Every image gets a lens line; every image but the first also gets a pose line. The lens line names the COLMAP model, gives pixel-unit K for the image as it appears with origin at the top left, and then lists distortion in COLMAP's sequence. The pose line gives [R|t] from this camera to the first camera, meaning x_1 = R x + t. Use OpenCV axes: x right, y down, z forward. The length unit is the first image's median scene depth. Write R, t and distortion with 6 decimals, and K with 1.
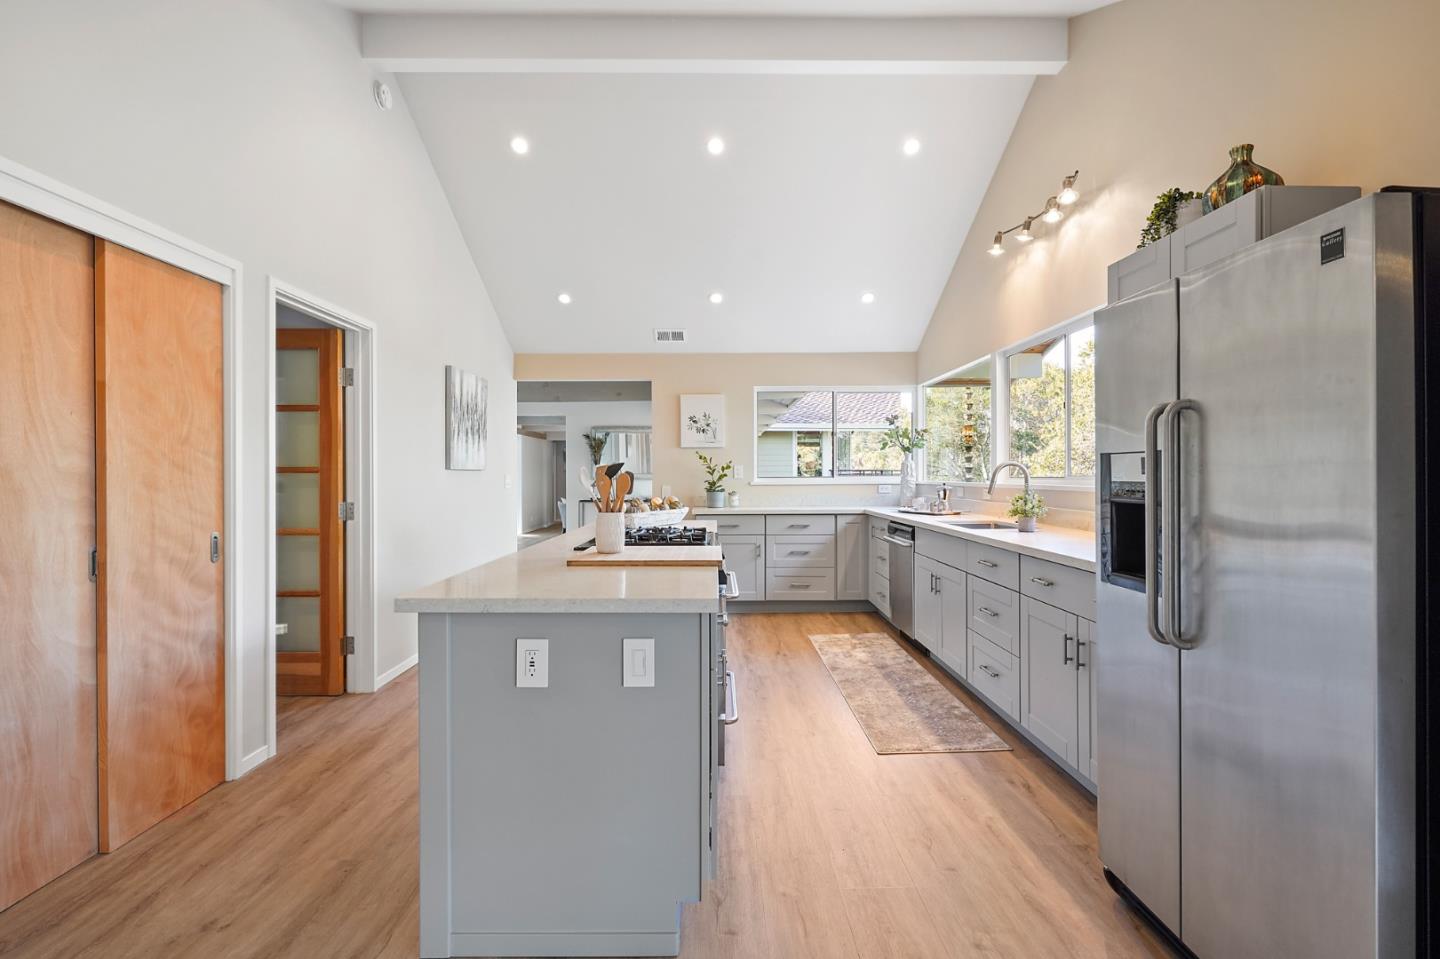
lens RADIAL K [[663.7, 0, 717.5], [0, 663.7, 473.2], [0, 0, 1]] dist [-0.003058, -0.000556]
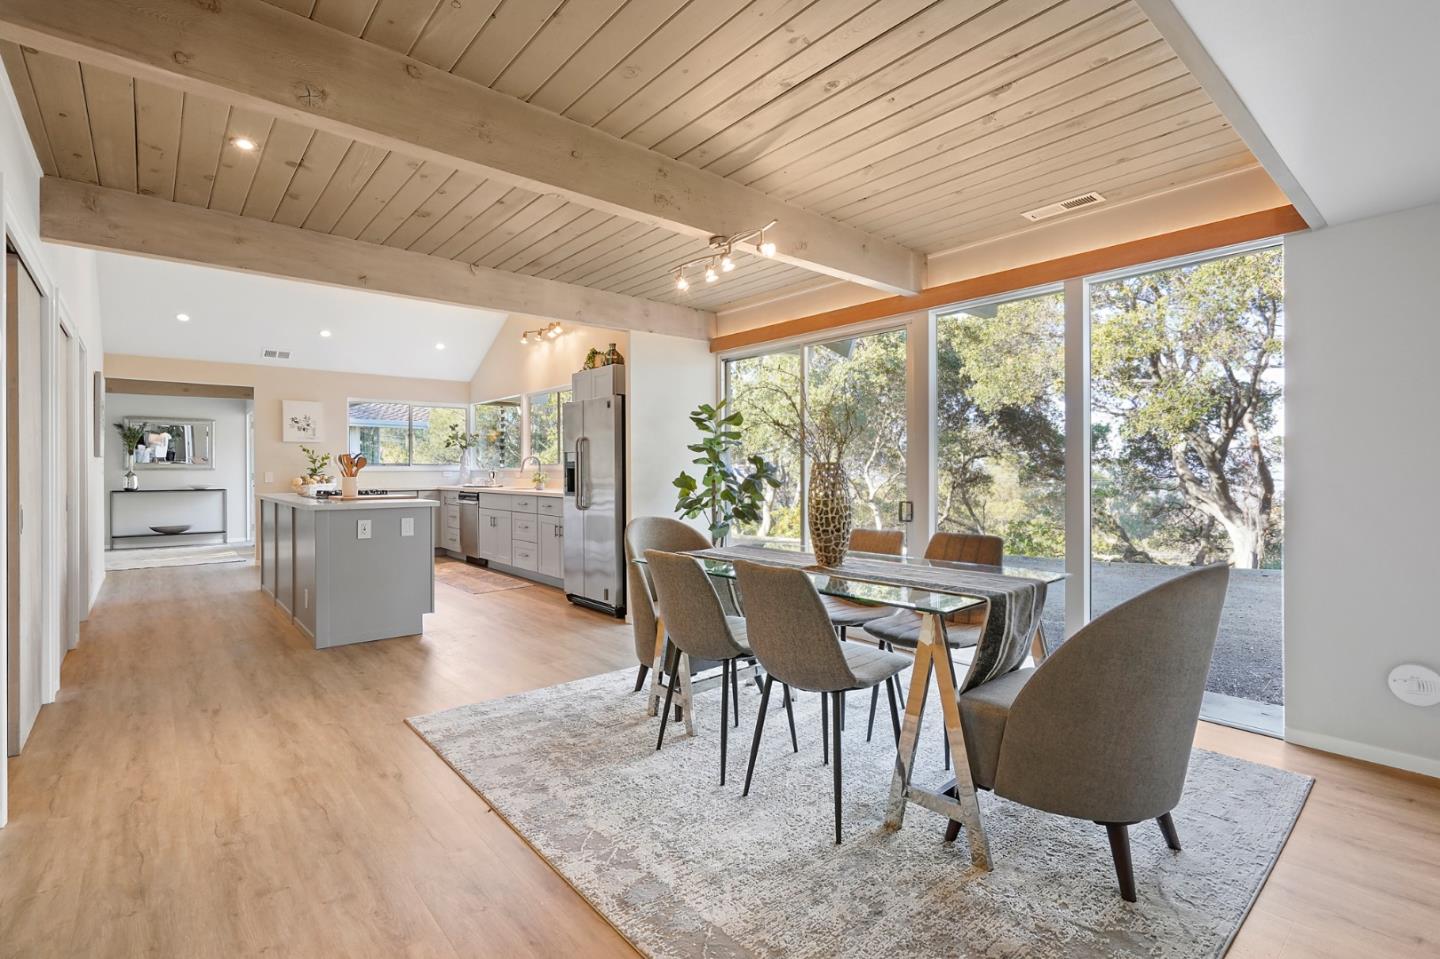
lens RADIAL K [[663.7, 0, 716.4], [0, 663.7, 478.0], [0, 0, 1]] dist [-0.003058, -0.000556]
pose [[0.764588, -0.007356, 0.644478, -0.353427], [-0.001164, 0.999917, 0.012793, 0.019669], [-0.644518, -0.010531, 0.764516, -0.741366]]
